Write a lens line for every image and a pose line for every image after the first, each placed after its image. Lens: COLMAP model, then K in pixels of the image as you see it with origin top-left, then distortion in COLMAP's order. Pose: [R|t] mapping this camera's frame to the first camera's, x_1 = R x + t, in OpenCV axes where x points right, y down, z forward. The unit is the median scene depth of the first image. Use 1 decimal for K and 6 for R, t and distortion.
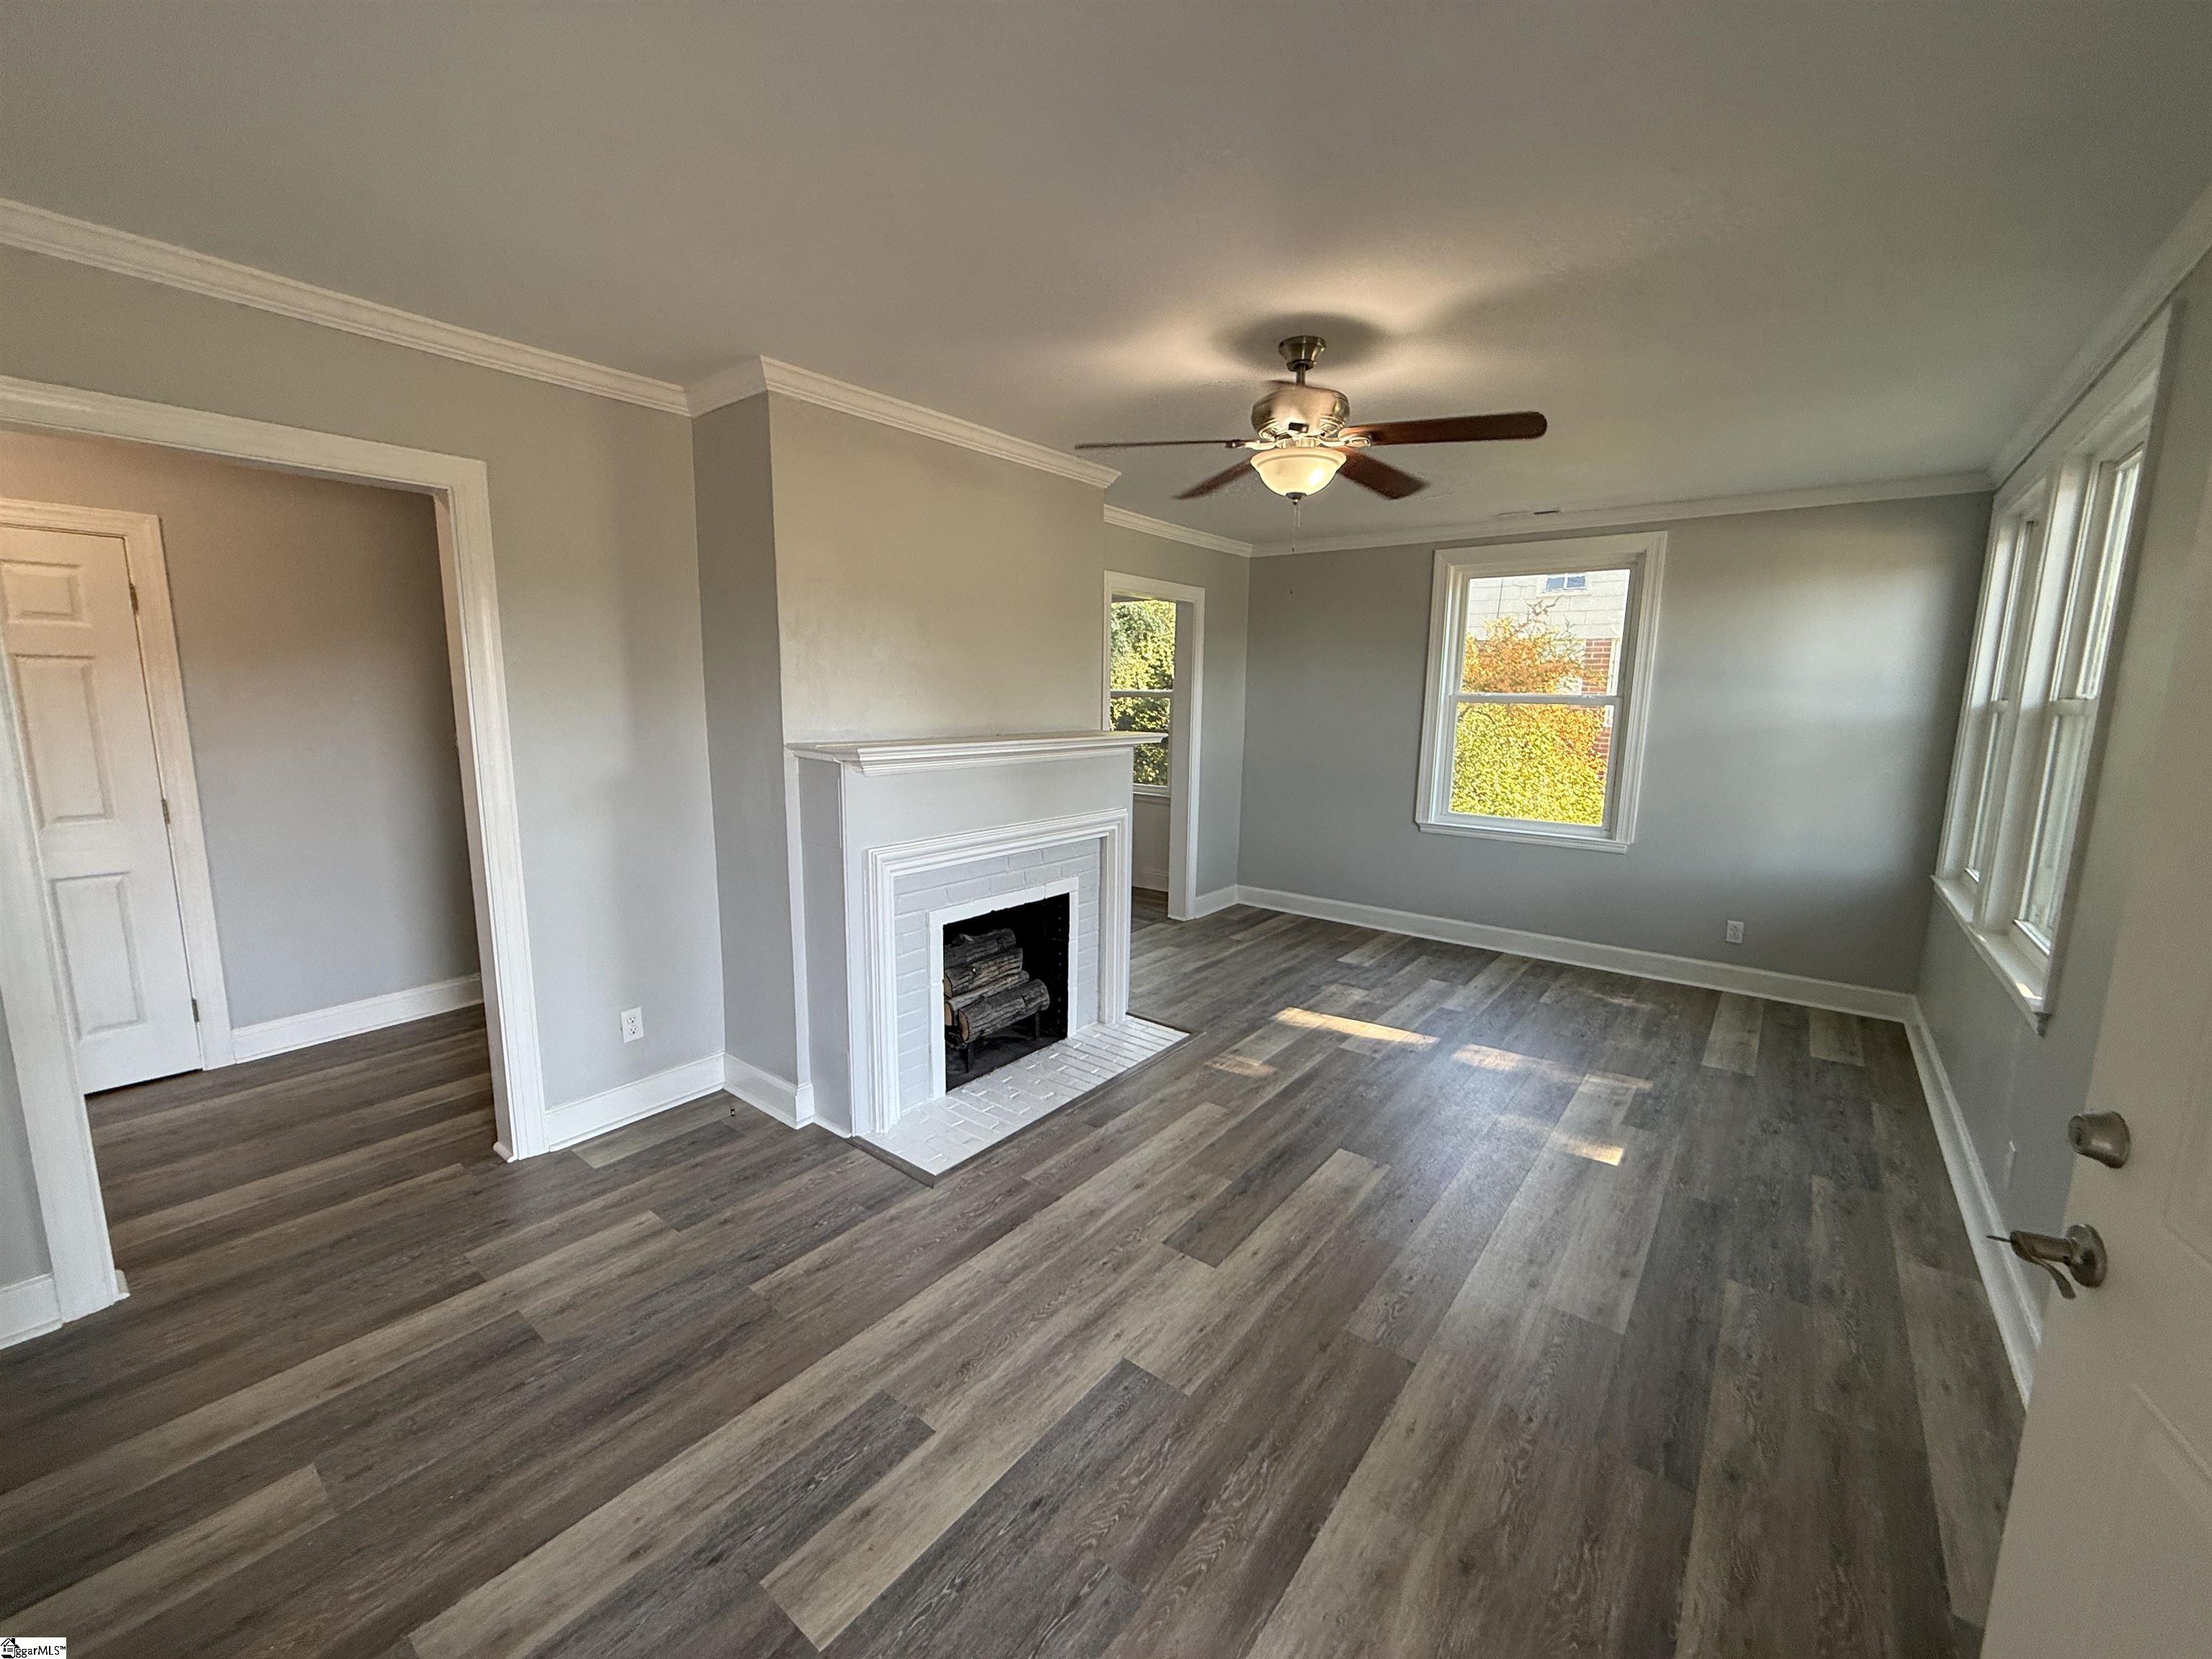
lens RADIAL K [[880.1, 0, 1095.8], [0, 880.1, 826.1], [0, 0, 1]] dist [0.001240, -0.000016]
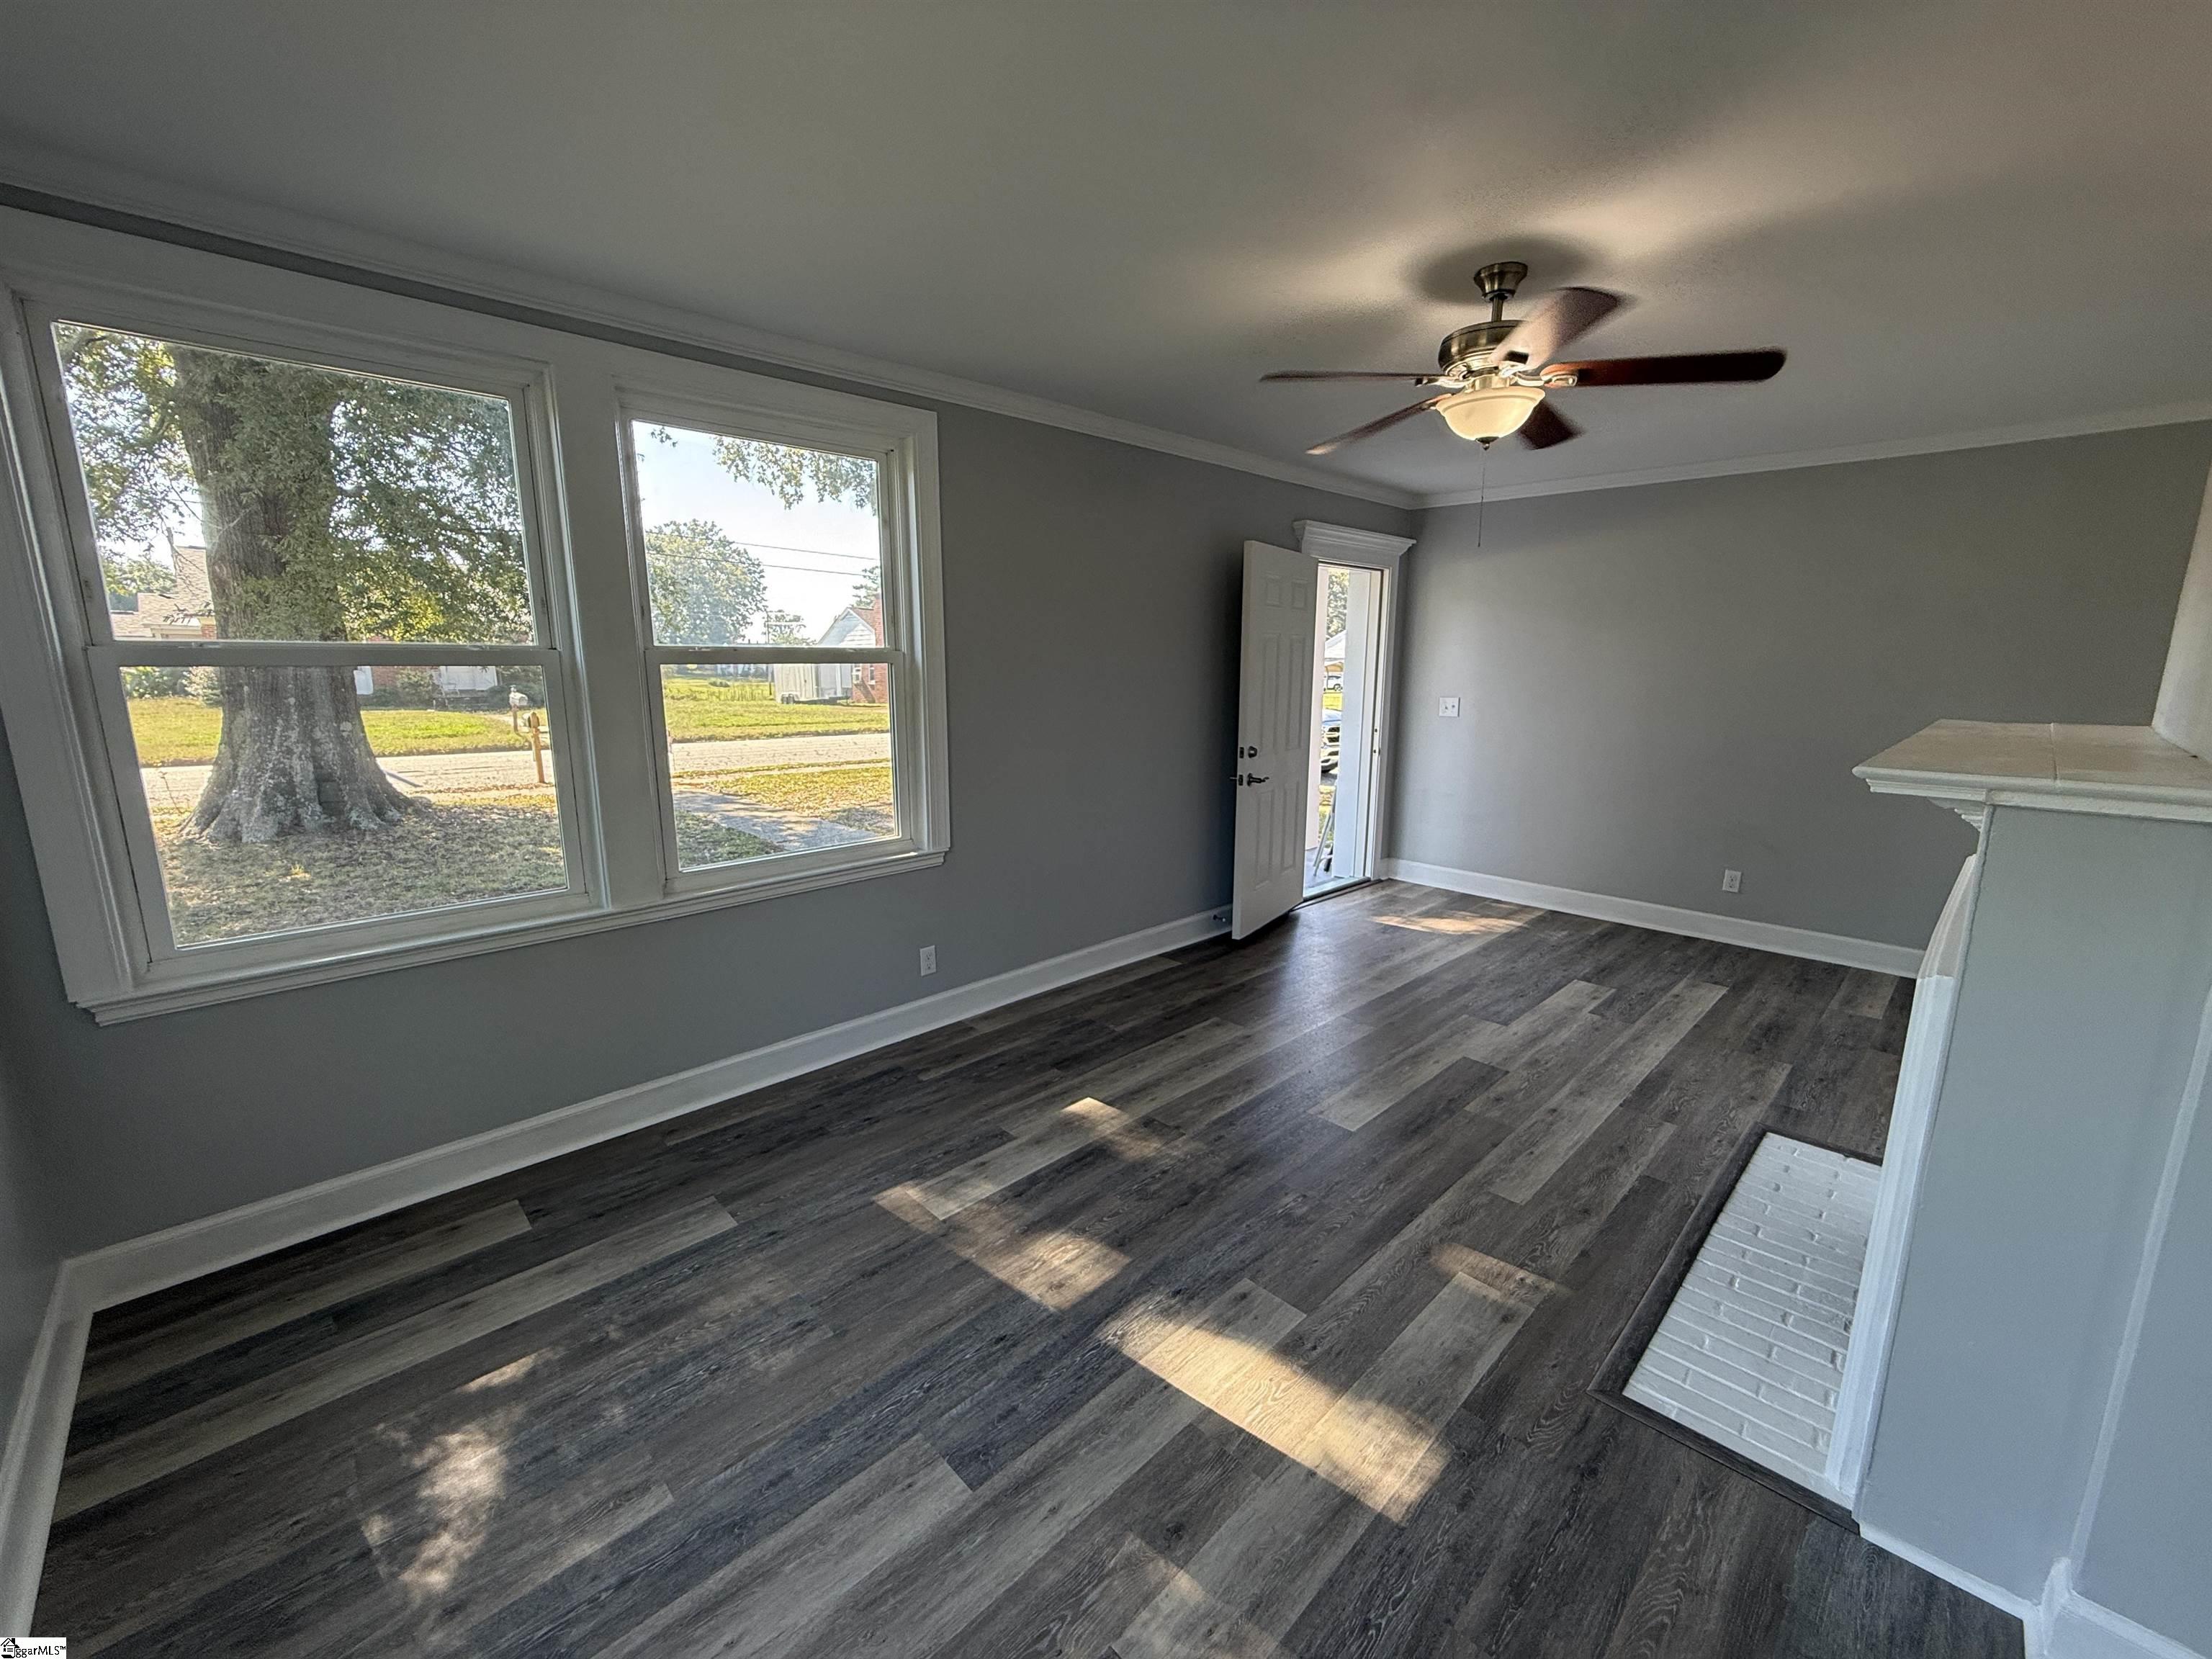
lens RADIAL K [[880.1, 0, 1095.6], [0, 880.1, 836.0], [0, 0, 1]] dist [0.001240, -0.000016]
pose [[-0.990804, -0.039342, 0.129461, 0.369218], [0.007470, 0.939432, 0.342655, -0.220732], [-0.135100, 0.340471, -0.930499, 1.511016]]
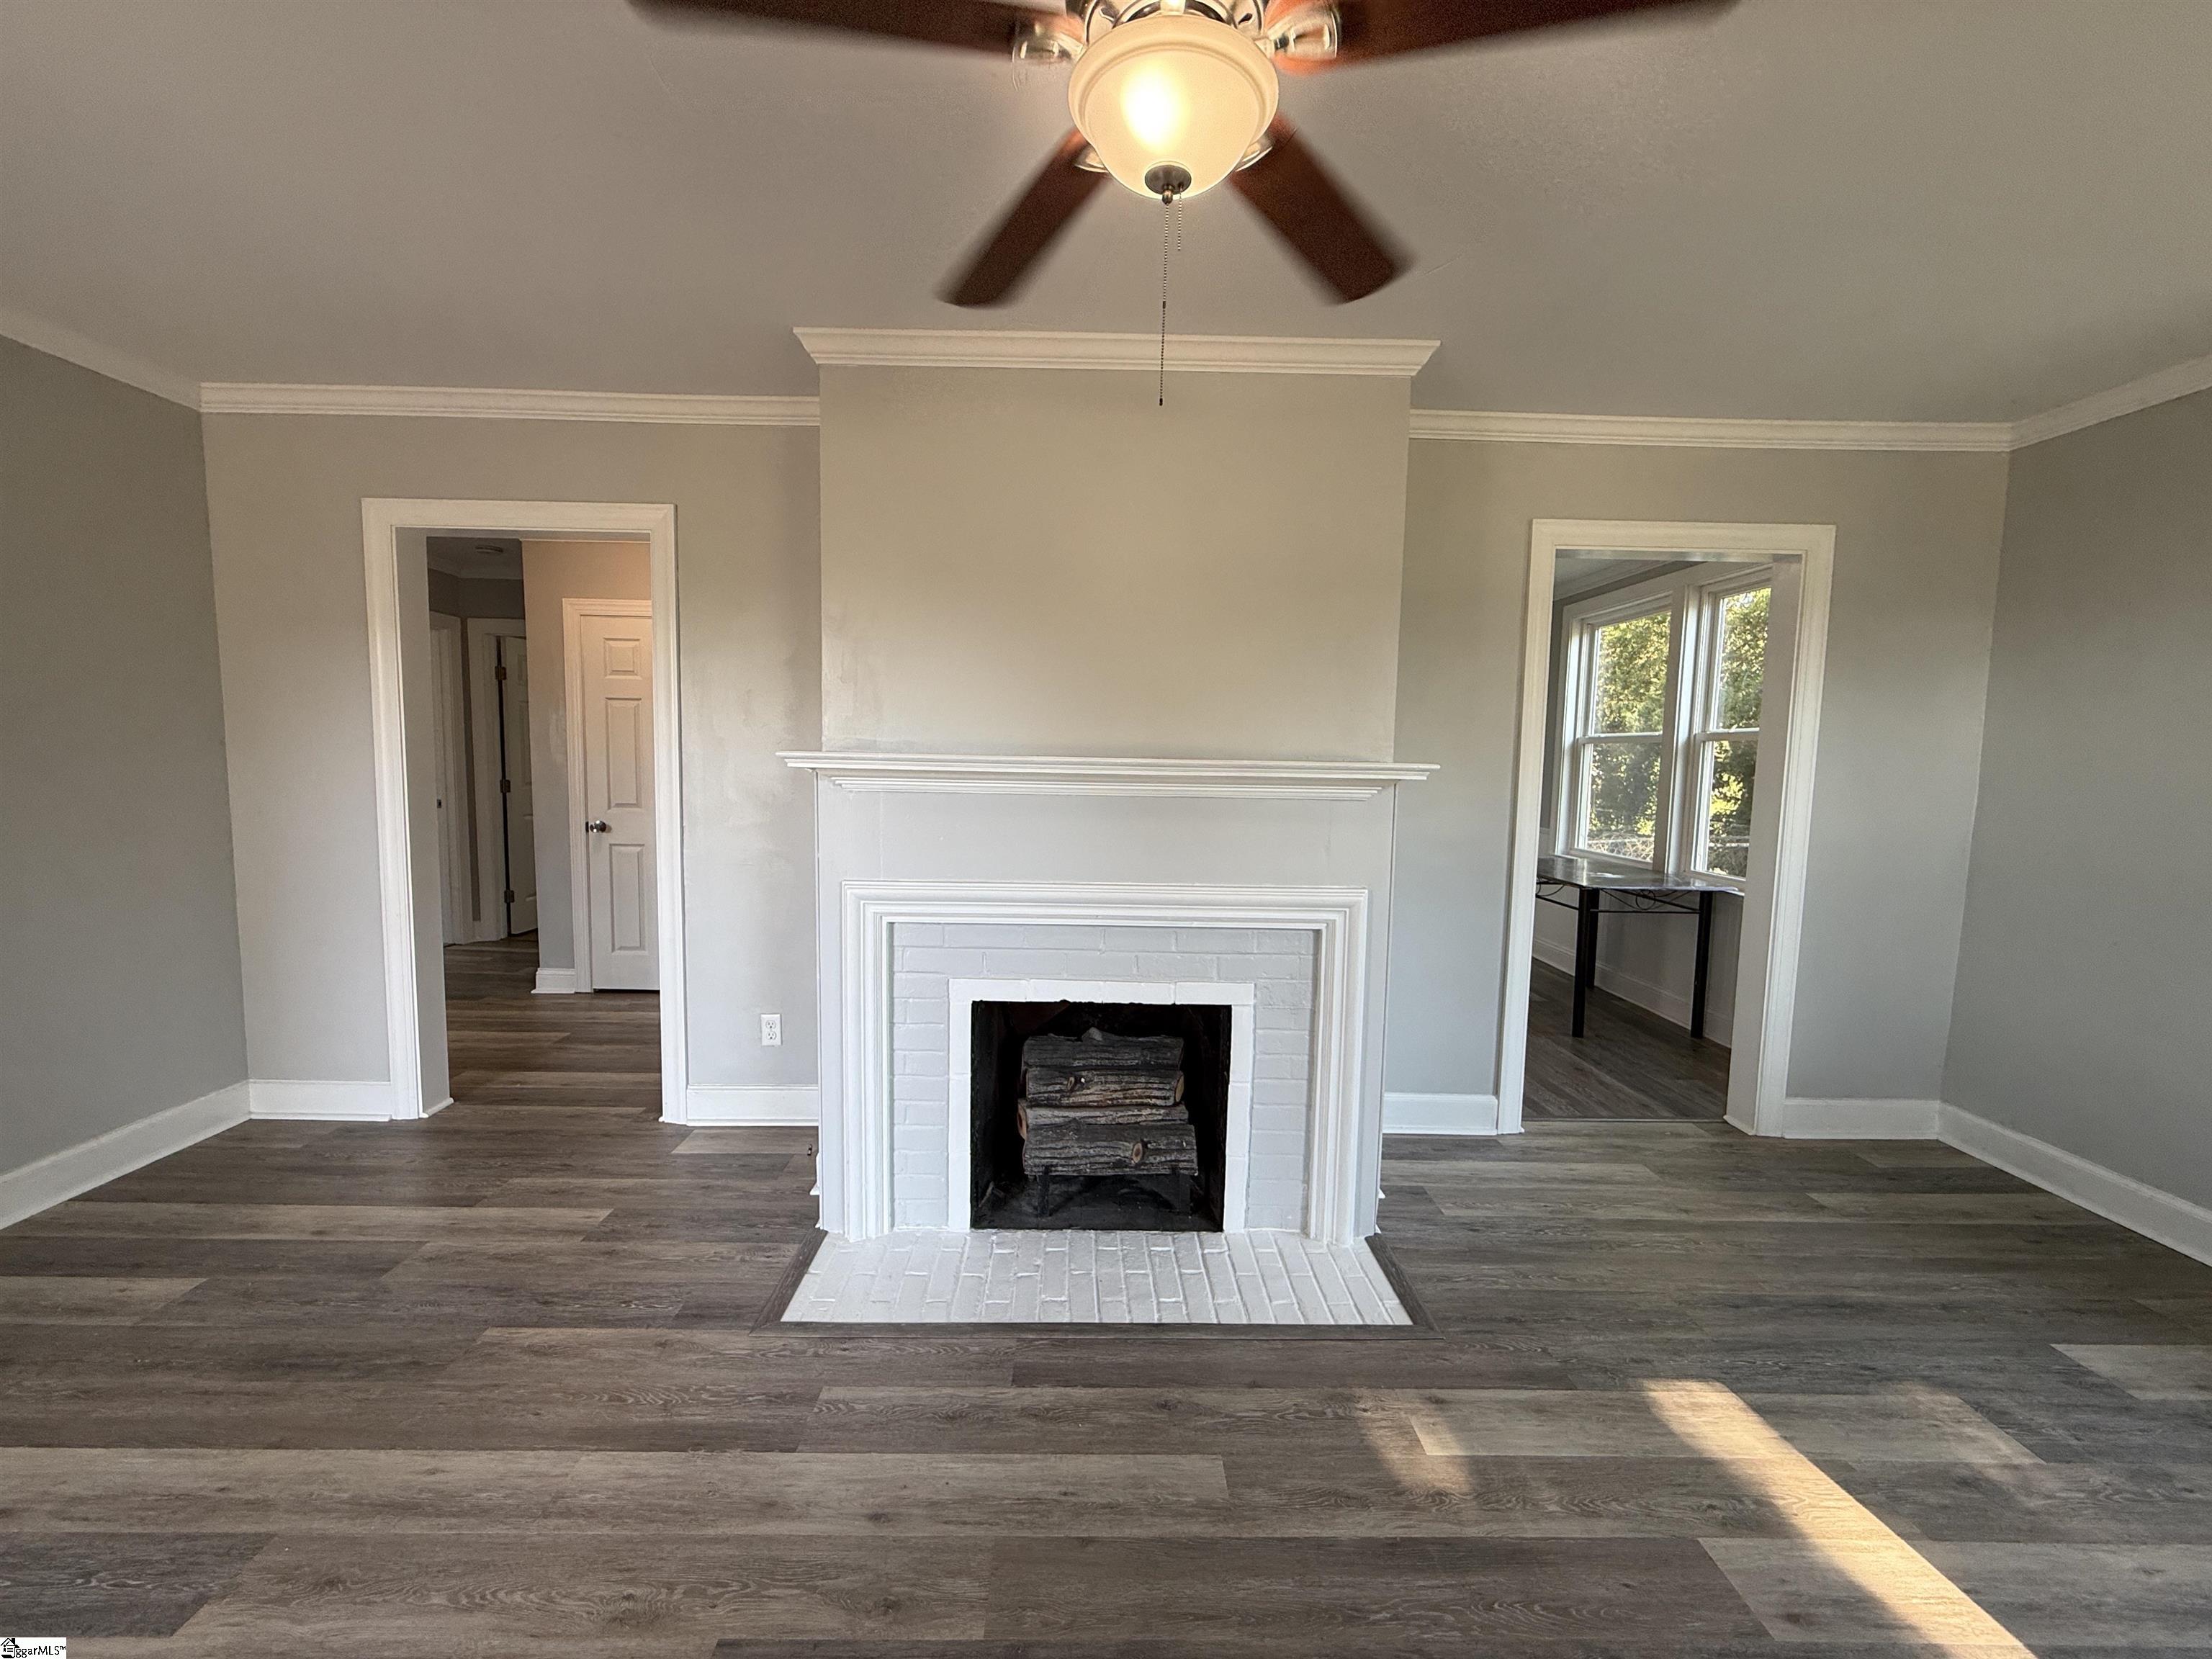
lens RADIAL K [[880.1, 0, 1103.4], [0, 880.1, 825.2], [0, 0, 1]] dist [0.001240, -0.000016]
pose [[0.633770, 0.063641, -0.770899, 0.420409], [-0.128409, 0.991438, -0.023720, -0.029312], [0.762789, 0.114023, 0.636516, 0.533894]]
